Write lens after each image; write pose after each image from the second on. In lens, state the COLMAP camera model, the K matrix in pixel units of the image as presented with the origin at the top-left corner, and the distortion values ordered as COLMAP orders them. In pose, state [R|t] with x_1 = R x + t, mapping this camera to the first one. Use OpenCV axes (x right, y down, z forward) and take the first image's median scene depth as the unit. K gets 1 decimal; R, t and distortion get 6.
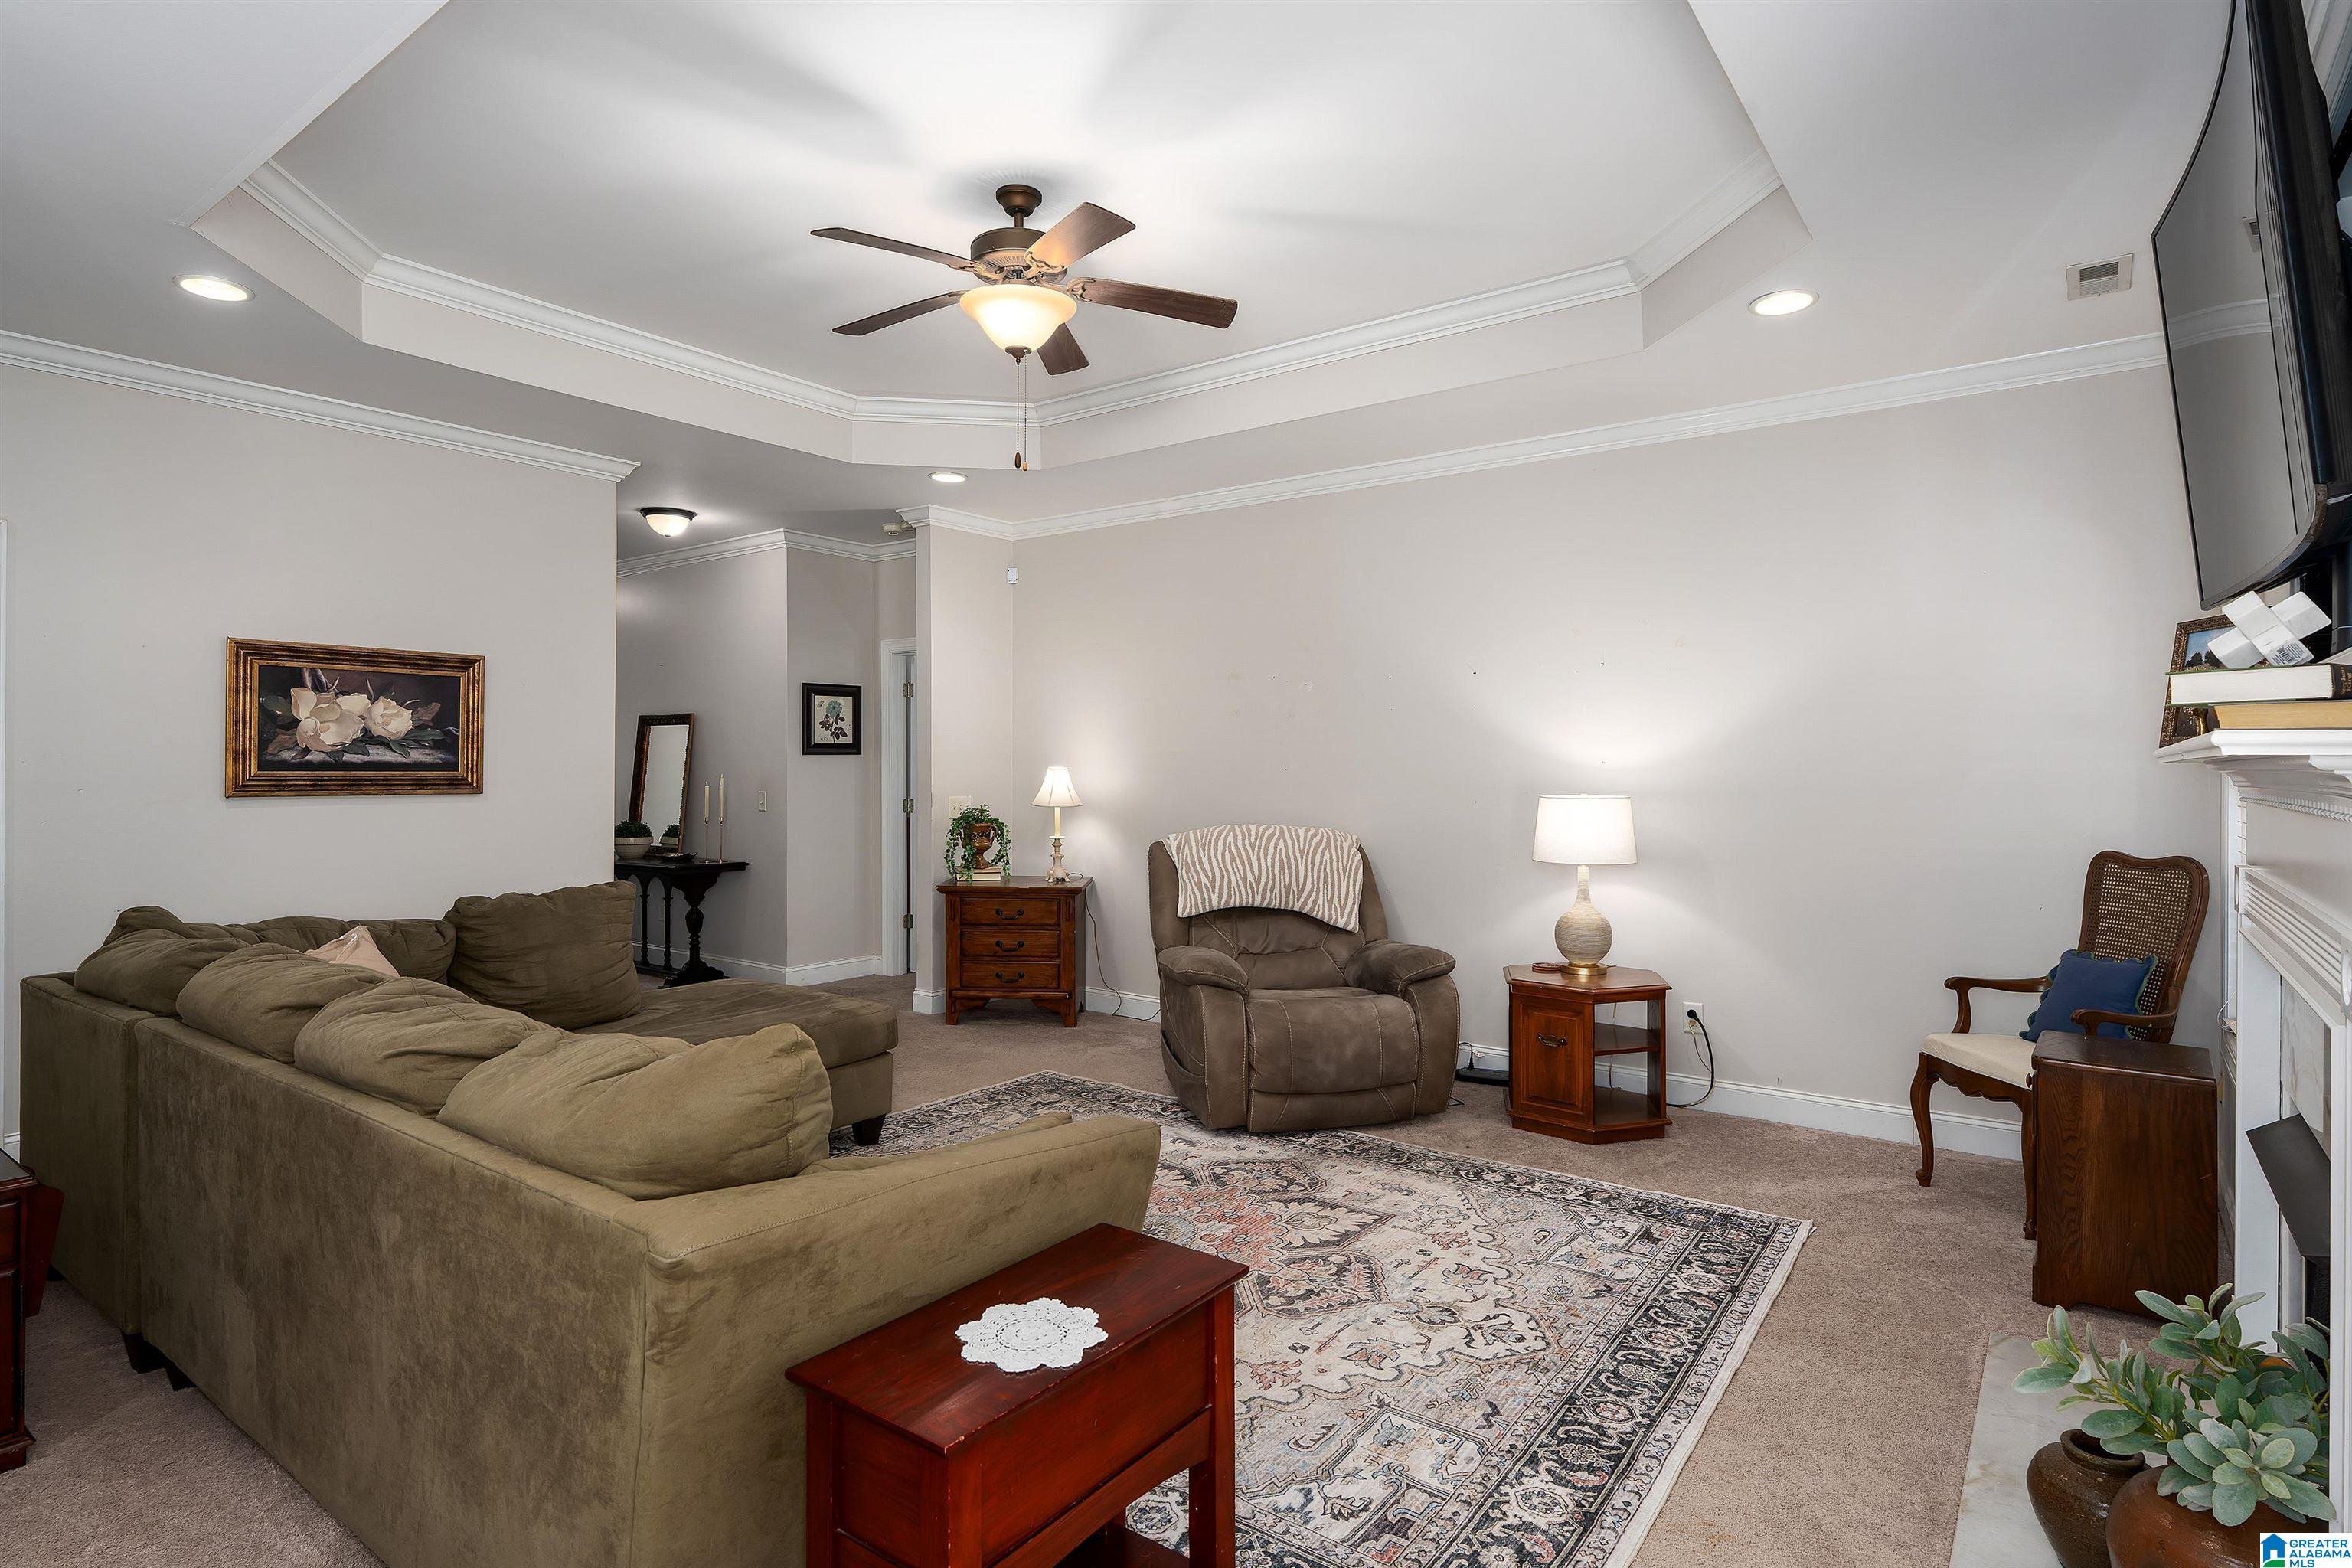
lens RADIAL K [[1234.9, 0, 1157.8], [0, 1234.9, 777.3], [0, 0, 1]] dist [-0.013459, -0.003126]
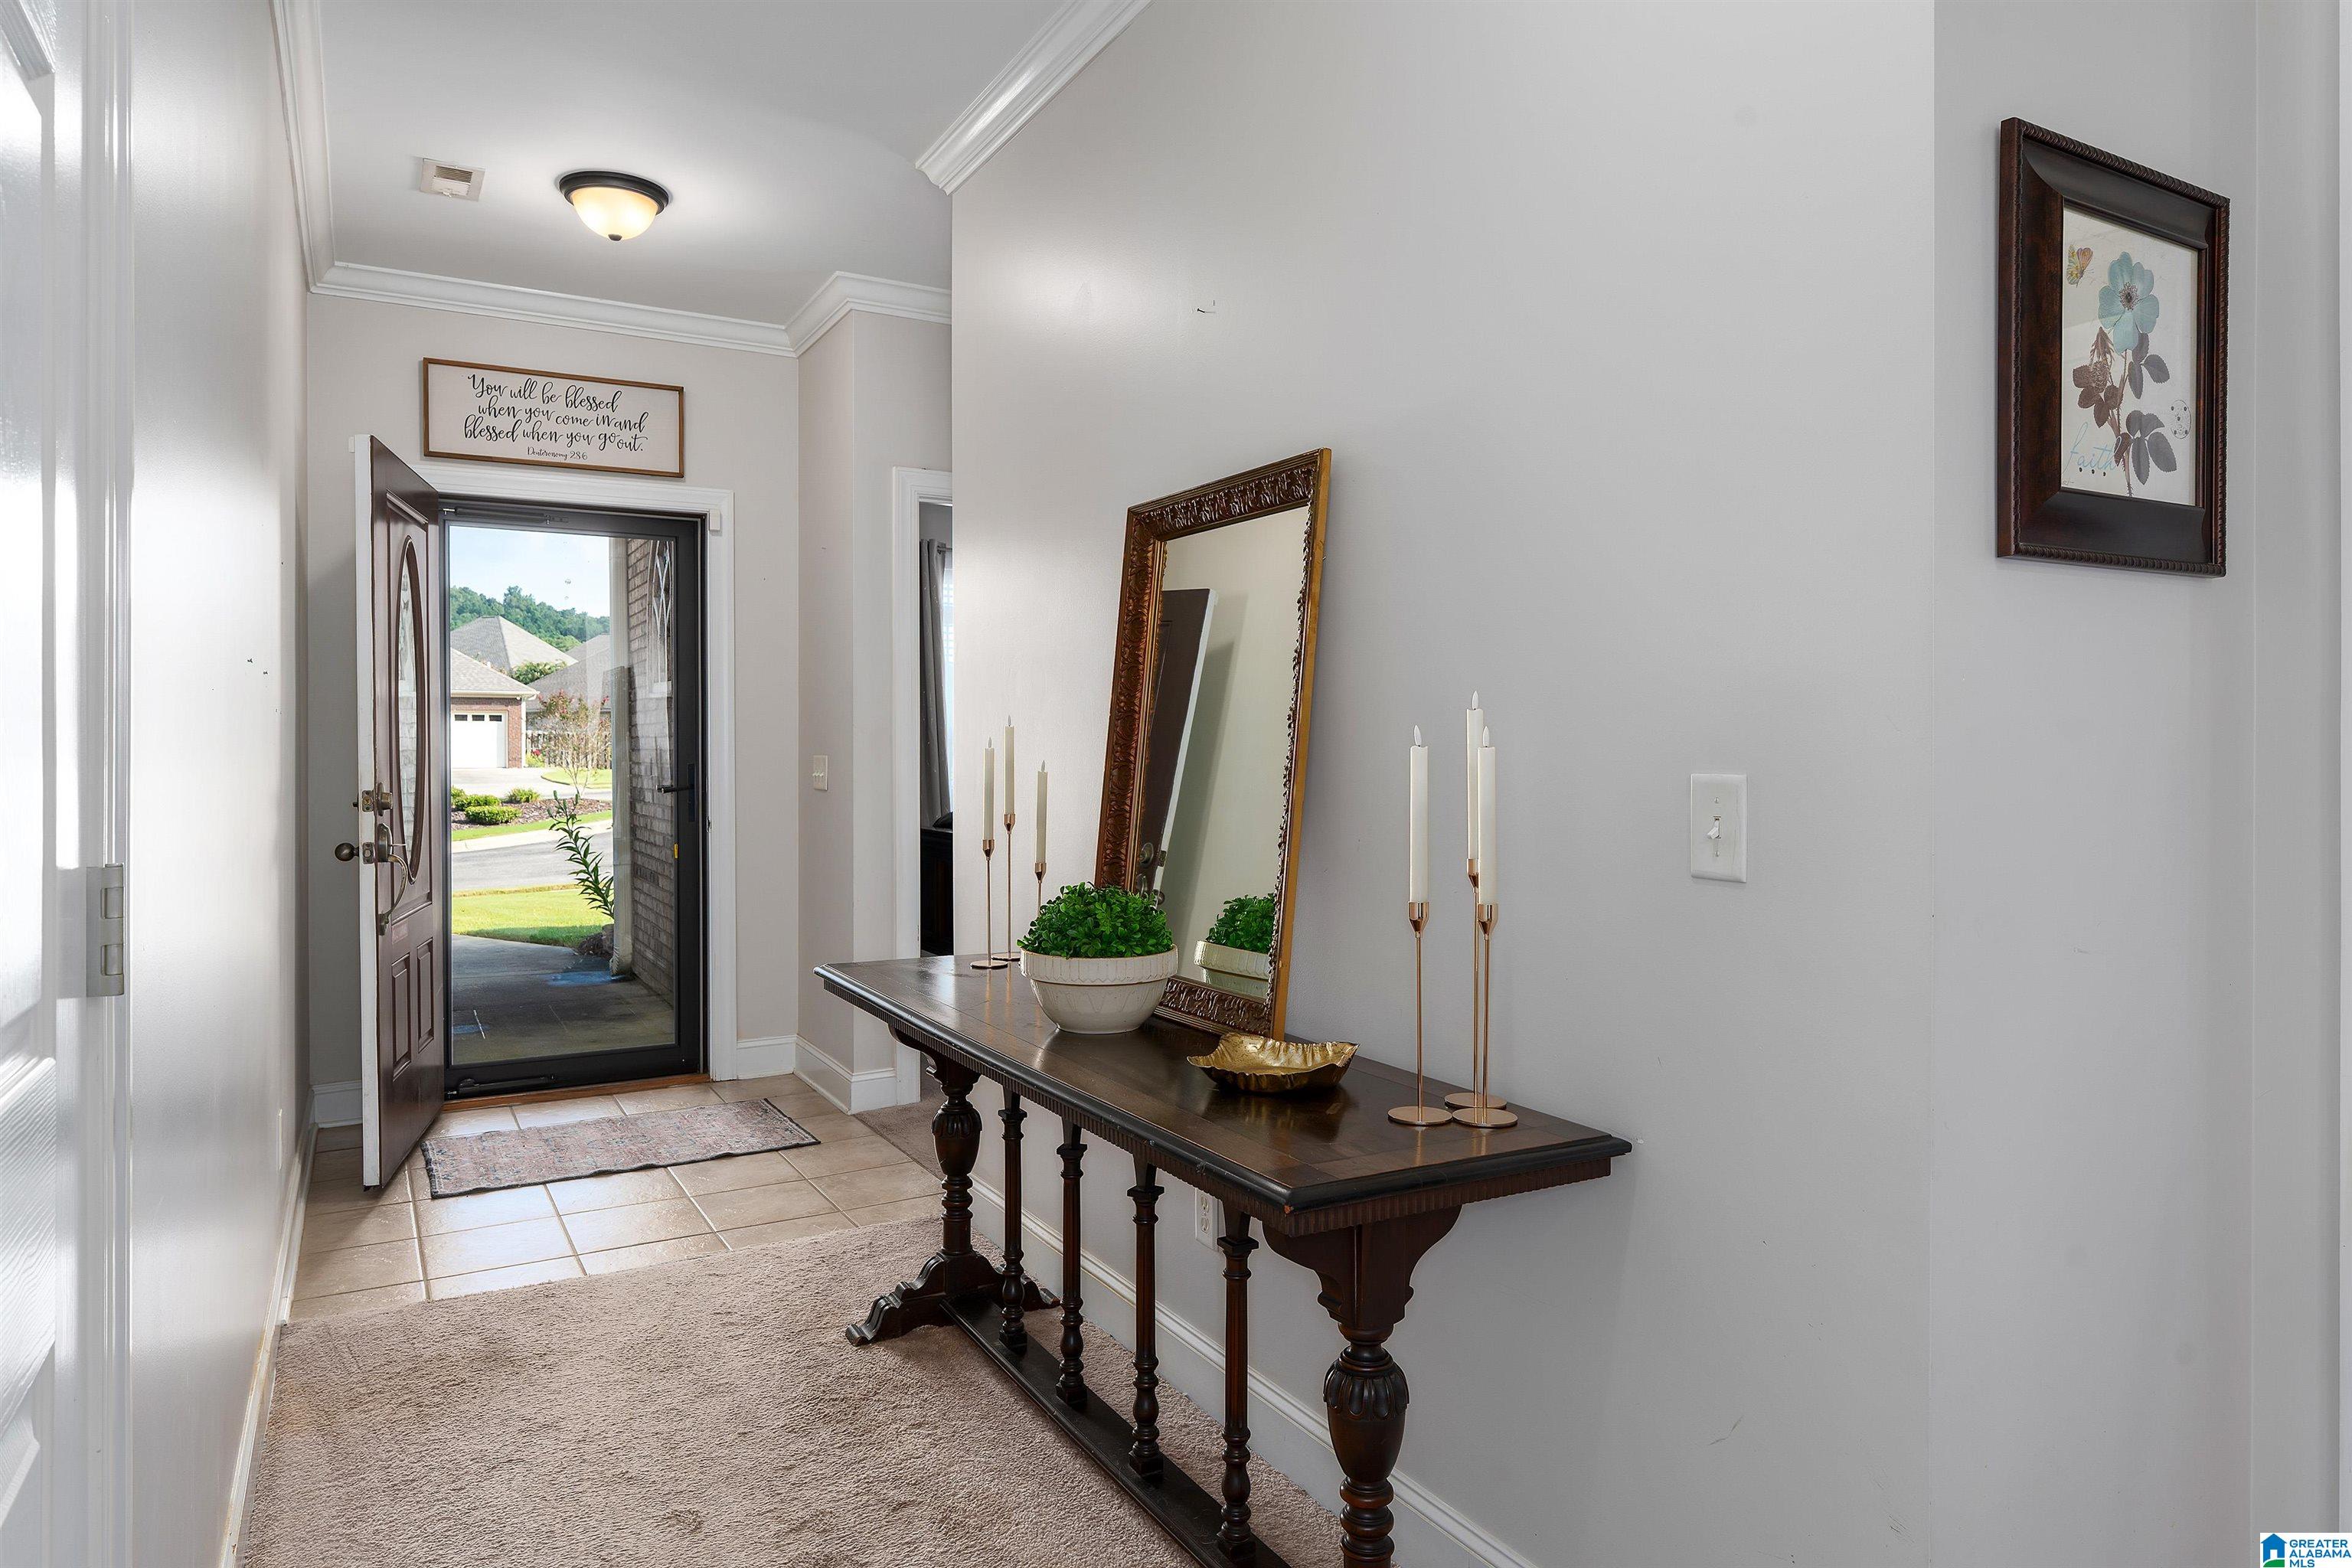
lens RADIAL K [[1436.2, 0, 1172.2], [0, 1436.2, 774.1], [0, 0, 1]] dist [-0.000096, -0.000012]
pose [[0.922565, -0.003343, -0.385827, -0.306232], [0.005517, 0.999975, 0.004528, 0.009648], [0.385802, -0.006306, 0.922560, 0.752133]]
